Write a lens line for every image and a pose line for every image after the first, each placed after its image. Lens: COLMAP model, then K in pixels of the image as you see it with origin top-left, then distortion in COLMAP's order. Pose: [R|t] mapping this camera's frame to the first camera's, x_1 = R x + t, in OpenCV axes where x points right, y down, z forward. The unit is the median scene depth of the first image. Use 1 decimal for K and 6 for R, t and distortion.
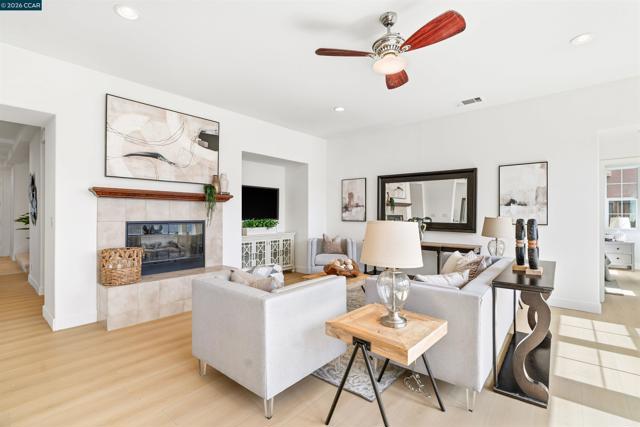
lens RADIAL K [[293.7, 0, 321.0], [0, 293.7, 216.1], [0, 0, 1]] dist [-0.000028, 0.000532]
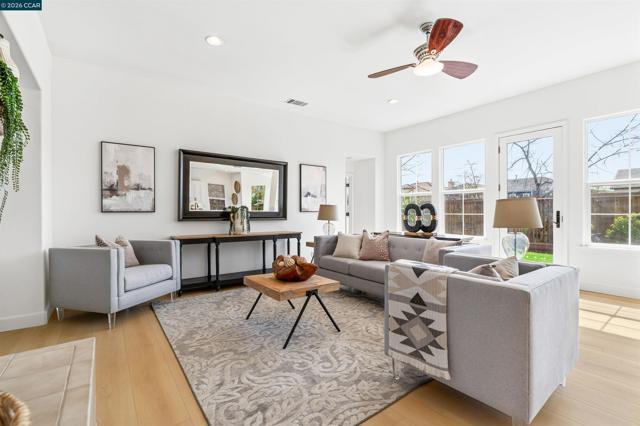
lens RADIAL K [[290.4, 0, 320.0], [0, 290.4, 213.0], [0, 0, 1]] dist [-0.002980, 0.000299]
pose [[0.238275, -0.008031, 0.971164, -0.458478], [0.008015, 0.999948, 0.006303, 0.021432], [-0.971165, 0.006282, 0.238327, 0.530976]]
